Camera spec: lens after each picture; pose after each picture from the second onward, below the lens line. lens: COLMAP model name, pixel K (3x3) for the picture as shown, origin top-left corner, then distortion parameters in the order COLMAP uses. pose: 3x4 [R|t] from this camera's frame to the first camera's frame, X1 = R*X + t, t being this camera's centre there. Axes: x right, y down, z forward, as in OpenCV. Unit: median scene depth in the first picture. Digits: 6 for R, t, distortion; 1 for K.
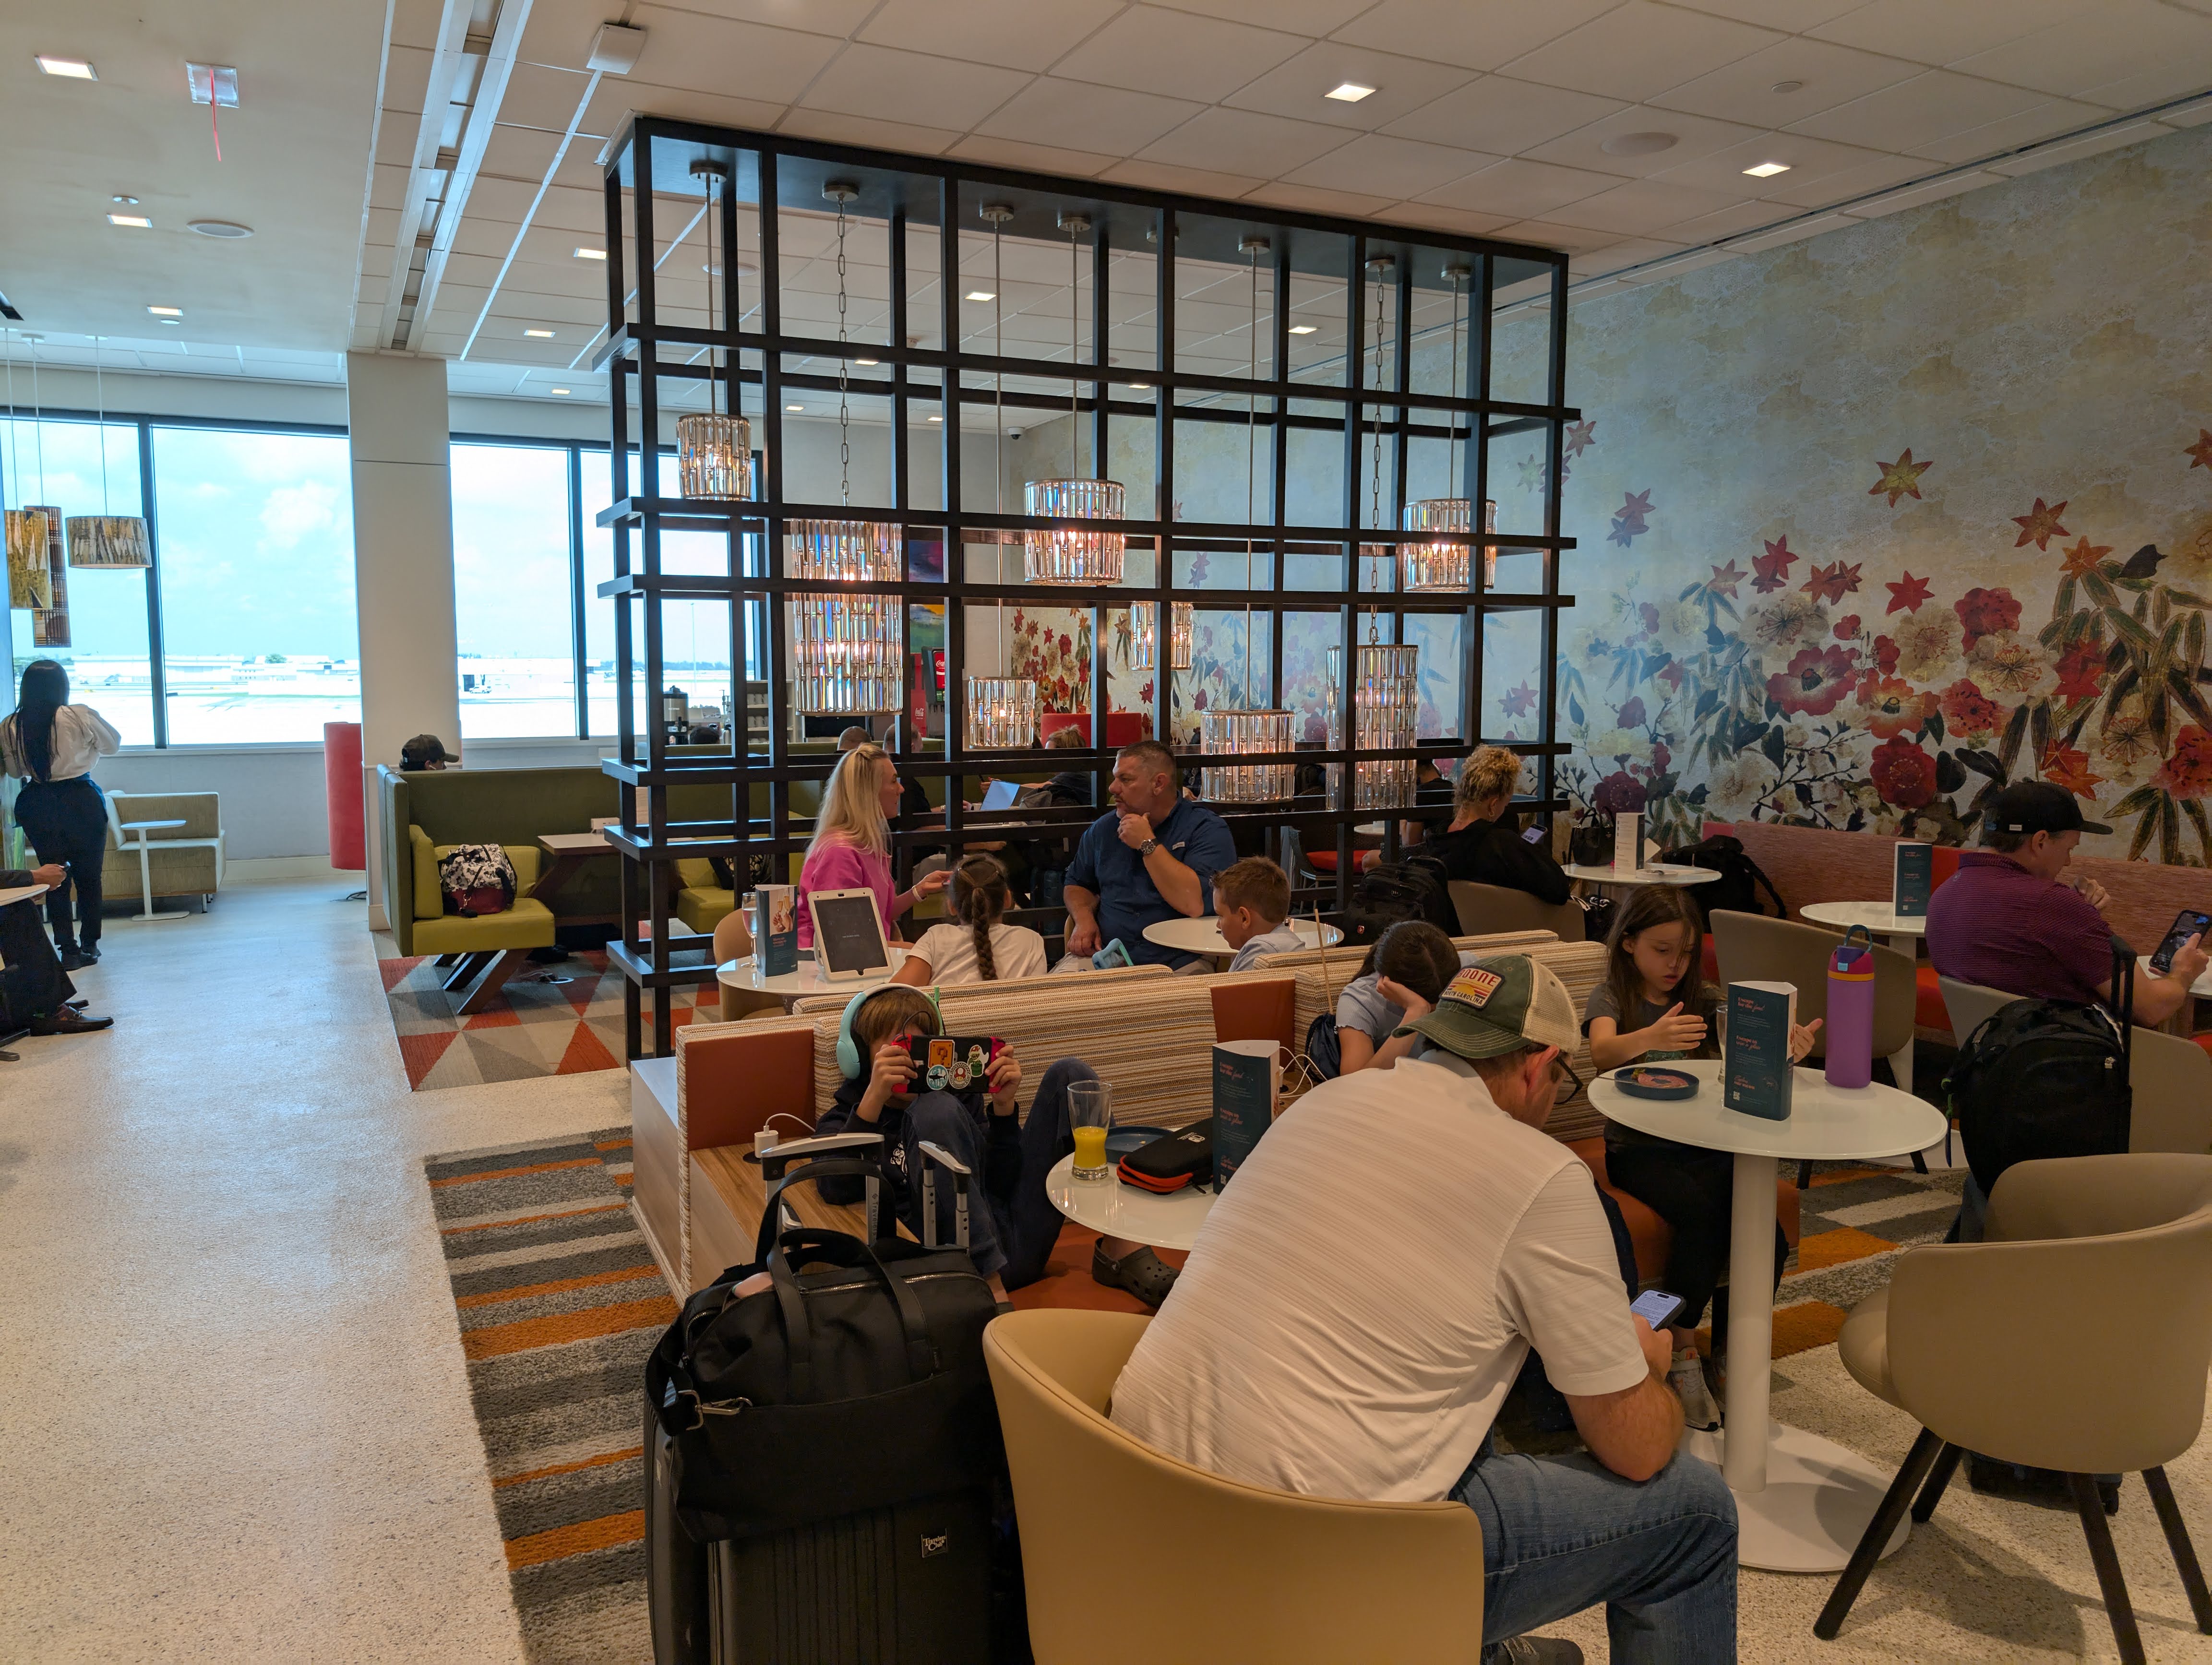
lens RADIAL K [[1604.3, 0, 1103.1], [0, 1604.3, 820.2], [0, 0, 1]] dist [-0.004901, -0.009192]
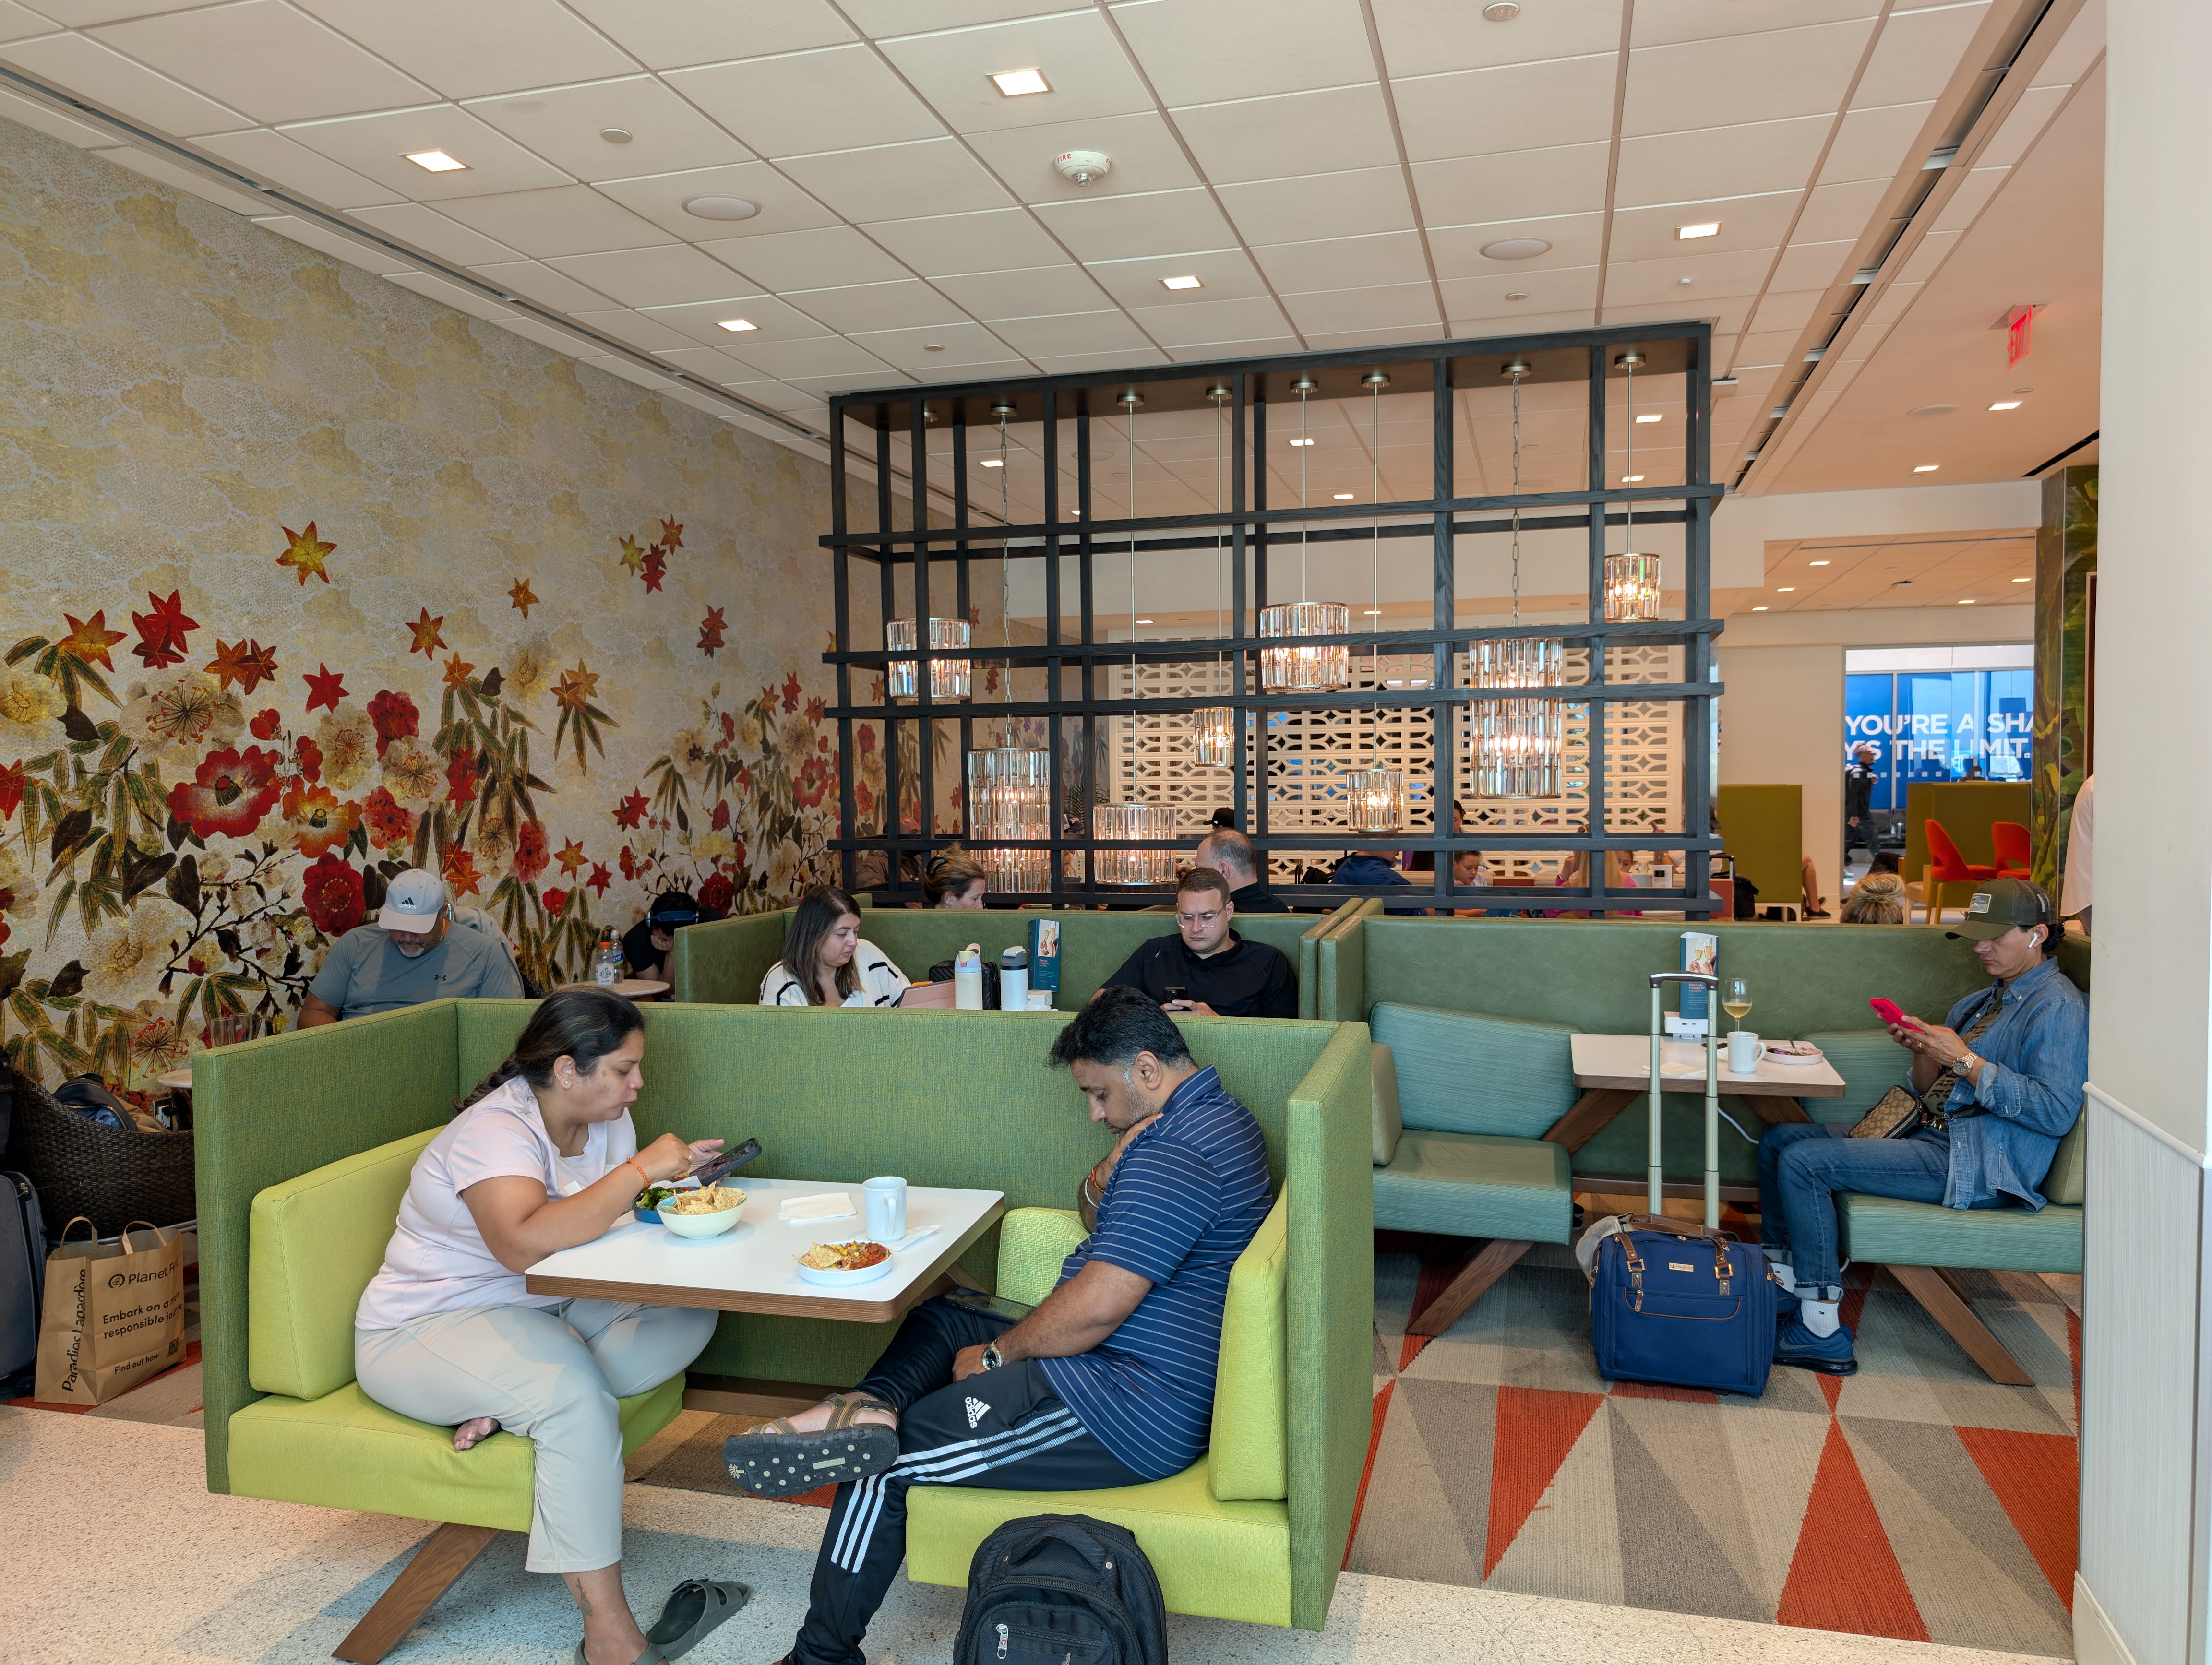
lens RADIAL K [[1604.3, 0, 1124.2], [0, 1604.3, 885.4], [0, 0, 1]] dist [-0.004901, -0.009192]
pose [[-0.739969, -0.027550, 0.672076, -0.392831], [0.085302, 0.987250, 0.134390, -0.112676], [-0.667210, 0.156774, -0.728185, 1.318195]]
